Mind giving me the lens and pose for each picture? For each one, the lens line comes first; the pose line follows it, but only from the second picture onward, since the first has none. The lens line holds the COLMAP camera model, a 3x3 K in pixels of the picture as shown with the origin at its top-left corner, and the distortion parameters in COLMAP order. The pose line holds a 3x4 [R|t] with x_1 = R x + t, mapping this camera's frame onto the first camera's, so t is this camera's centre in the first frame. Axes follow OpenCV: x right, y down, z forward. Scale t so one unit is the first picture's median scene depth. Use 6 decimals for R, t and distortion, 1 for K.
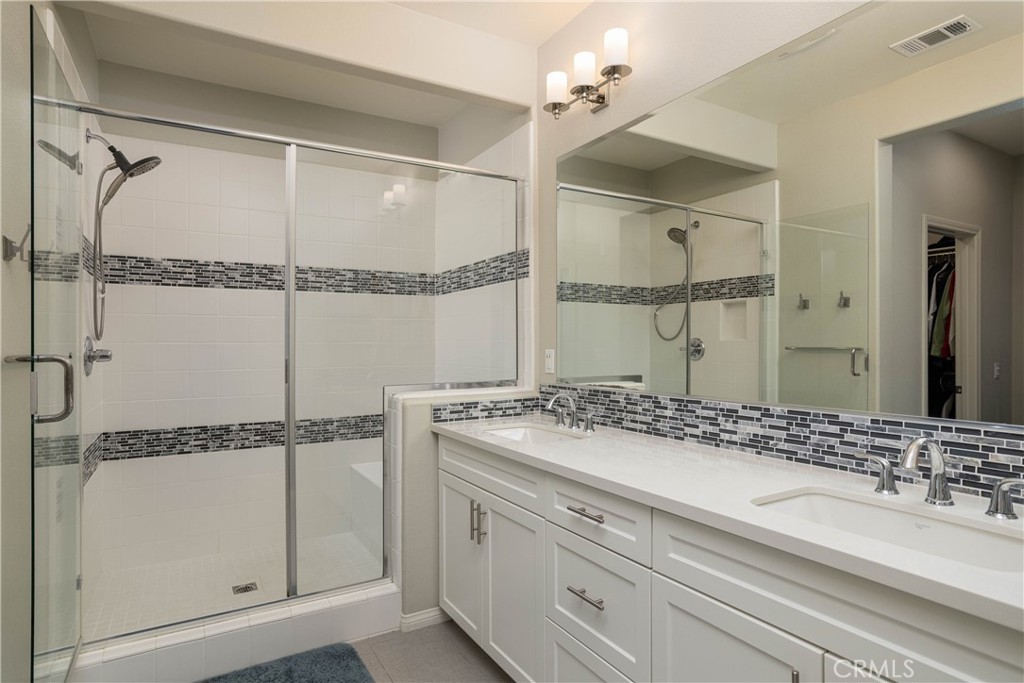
lens RADIAL K [[568.7, 0, 513.8], [0, 568.7, 342.9], [0, 0, 1]] dist [-0.006792, 0.004946]
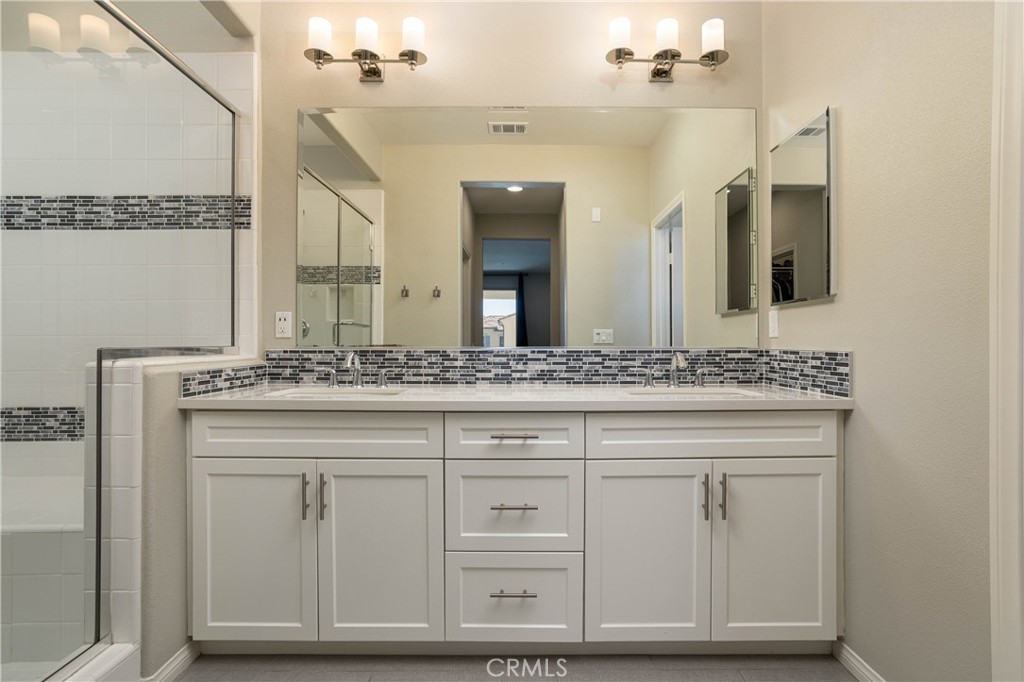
lens RADIAL K [[505.9, 0, 515.0], [0, 505.9, 346.0], [0, 0, 1]] dist [-0.024273, 0.010115]
pose [[0.514808, 0.002199, 0.857303, -0.513790], [-0.005821, 0.999983, 0.000930, 0.074307], [-0.857286, -0.005469, 0.514812, 0.303997]]
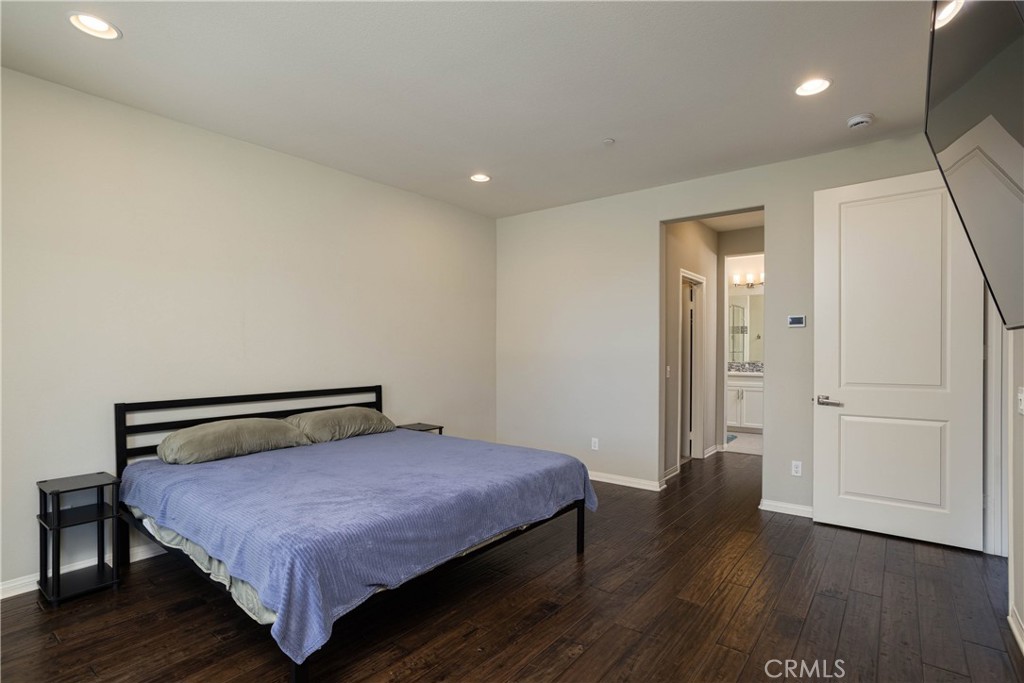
lens RADIAL K [[505.9, 0, 505.6], [0, 505.9, 346.0], [0, 0, 1]] dist [-0.024273, 0.010115]
pose [[0.934181, 0.004169, 0.356775, -2.628520], [-0.004773, 0.999988, 0.000814, -0.024800], [-0.356767, -0.002464, 0.934190, -1.588613]]
